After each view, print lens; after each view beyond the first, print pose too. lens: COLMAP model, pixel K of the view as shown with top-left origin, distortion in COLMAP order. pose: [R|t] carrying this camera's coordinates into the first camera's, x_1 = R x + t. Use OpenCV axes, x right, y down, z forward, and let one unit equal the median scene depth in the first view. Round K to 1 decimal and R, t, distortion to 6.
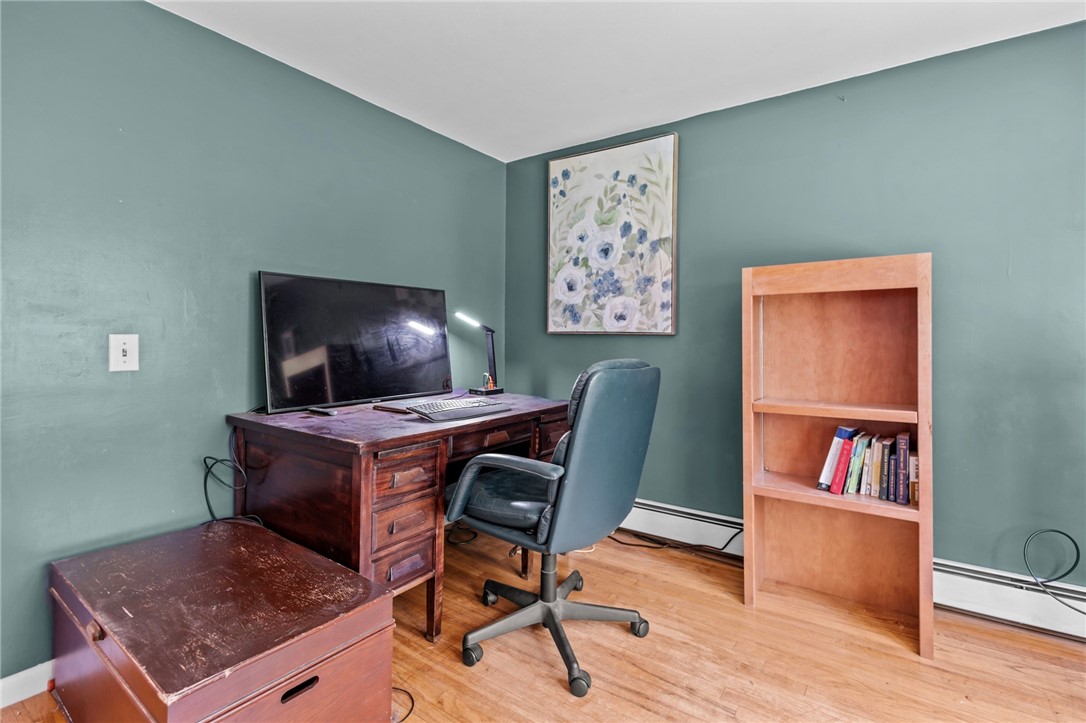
lens RADIAL K [[497.8, 0, 545.3], [0, 497.8, 348.6], [0, 0, 1]] dist [0.001516, -0.000232]
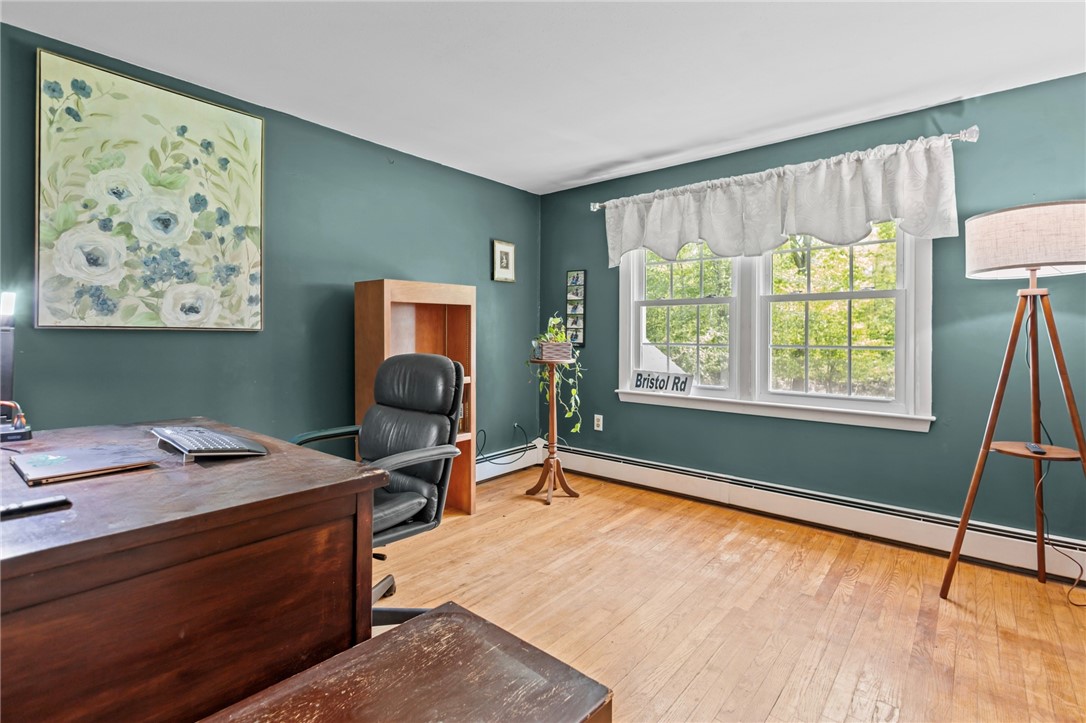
lens RADIAL K [[497.8, 0, 545.3], [0, 497.8, 348.6], [0, 0, 1]] dist [0.001516, -0.000232]
pose [[0.108509, -0.036841, 0.993413, -0.594931], [0.019127, 0.999205, 0.034966, -0.016580], [-0.993911, 0.015207, 0.109127, 0.339800]]
